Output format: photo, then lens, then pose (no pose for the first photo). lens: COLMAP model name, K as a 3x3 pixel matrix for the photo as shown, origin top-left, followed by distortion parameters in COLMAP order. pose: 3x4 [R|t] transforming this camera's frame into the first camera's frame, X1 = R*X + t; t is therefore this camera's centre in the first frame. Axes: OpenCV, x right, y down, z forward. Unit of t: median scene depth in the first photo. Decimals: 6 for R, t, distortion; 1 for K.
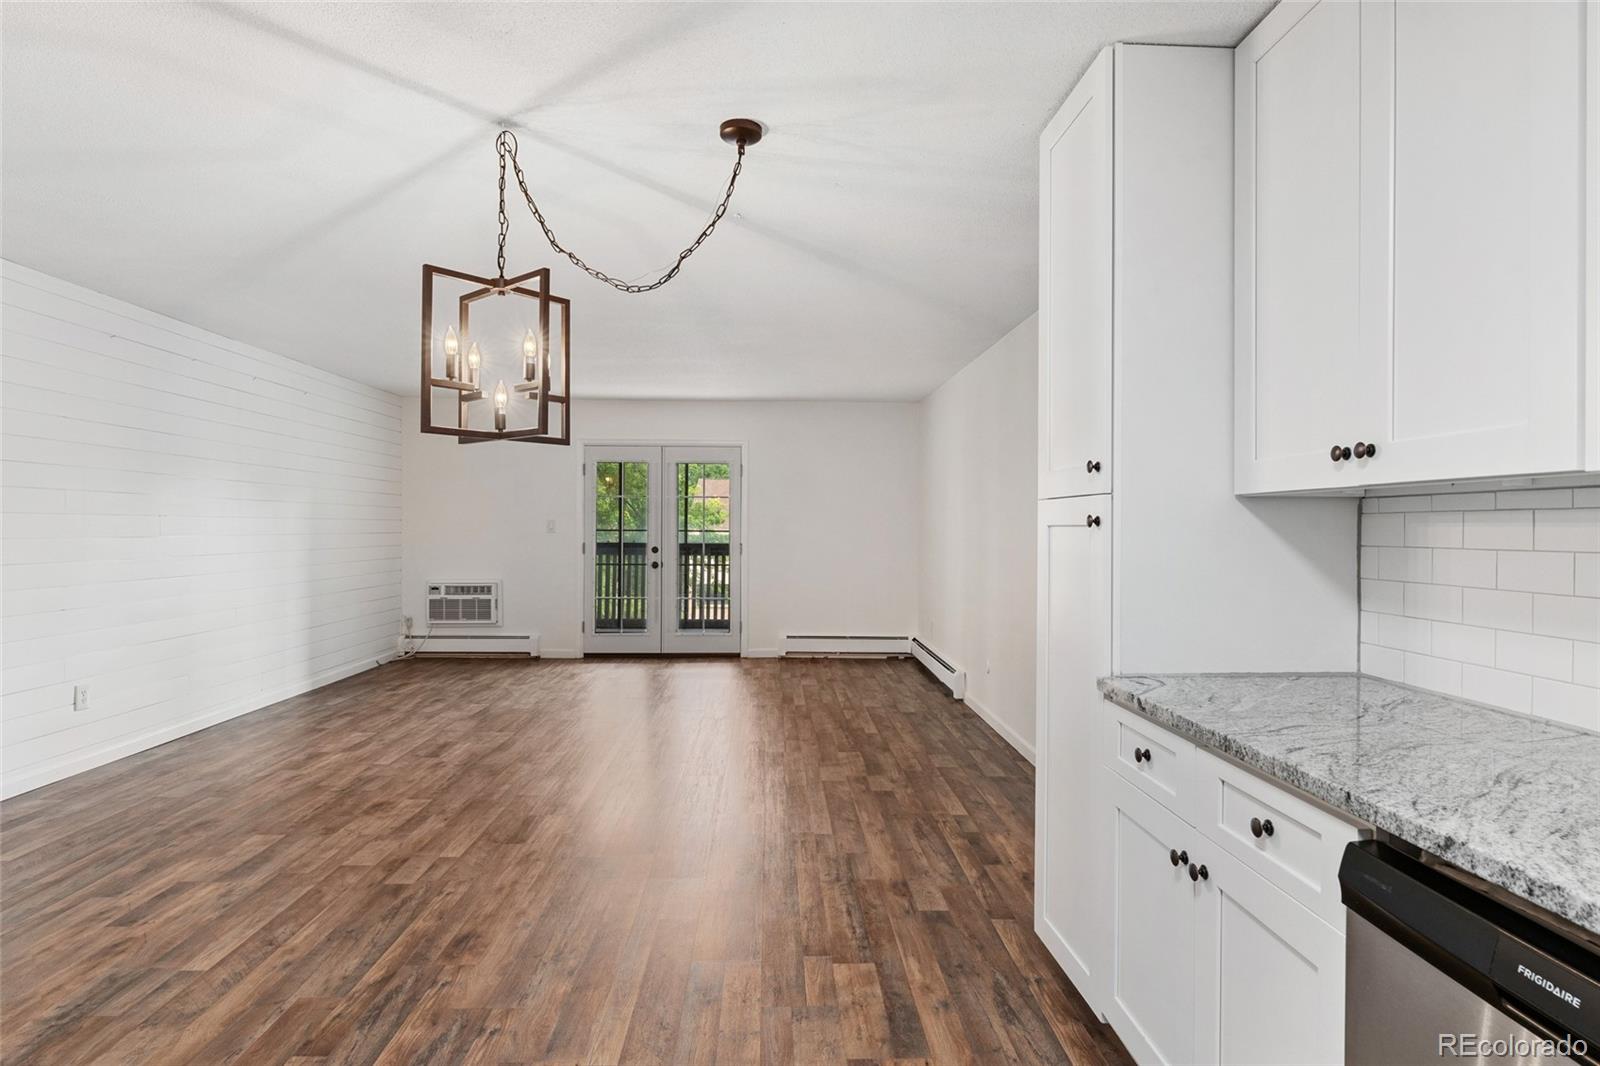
lens RADIAL K [[830.7, 0, 799.8], [0, 830.7, 515.6], [0, 0, 1]] dist [-0.009828, 0.003254]
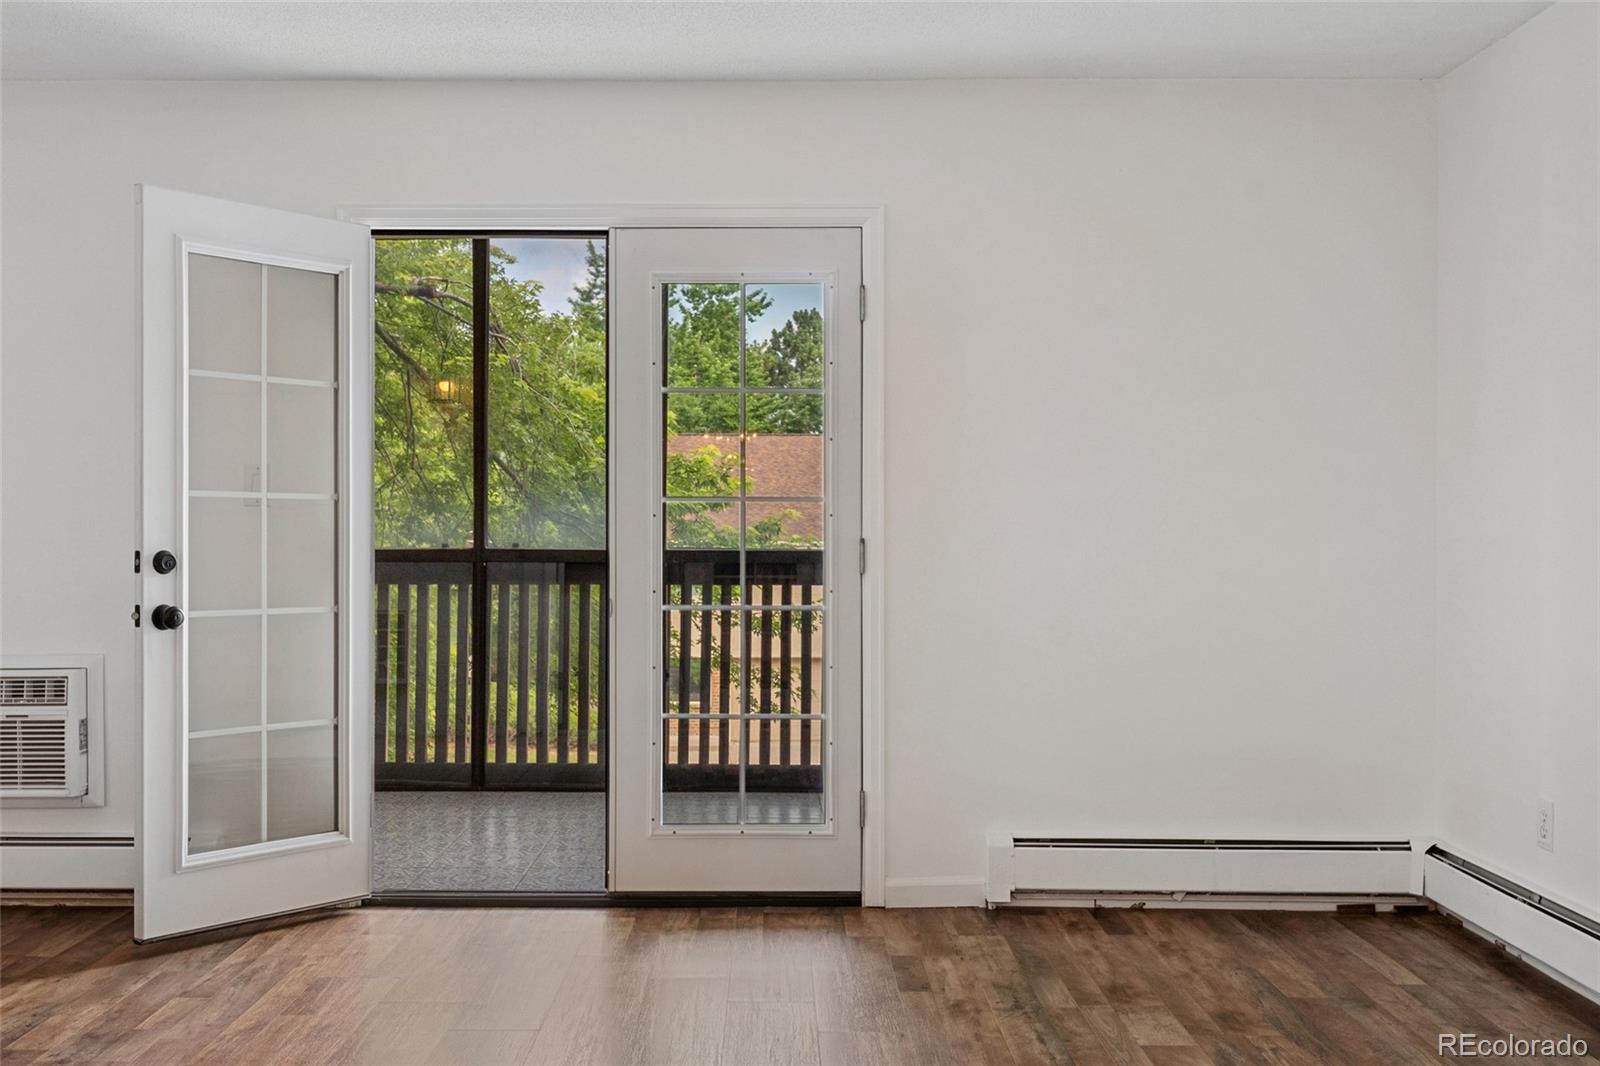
lens RADIAL K [[1718.4, 0, 796.9], [0, 1718.4, 534.9], [0, 0, 1]] dist [-0.004045, 0.000000]
pose [[0.999457, -0.003825, -0.032739, -0.126282], [0.004305, 0.999884, 0.014583, 0.038386], [0.032680, -0.014716, 0.999358, 0.611294]]
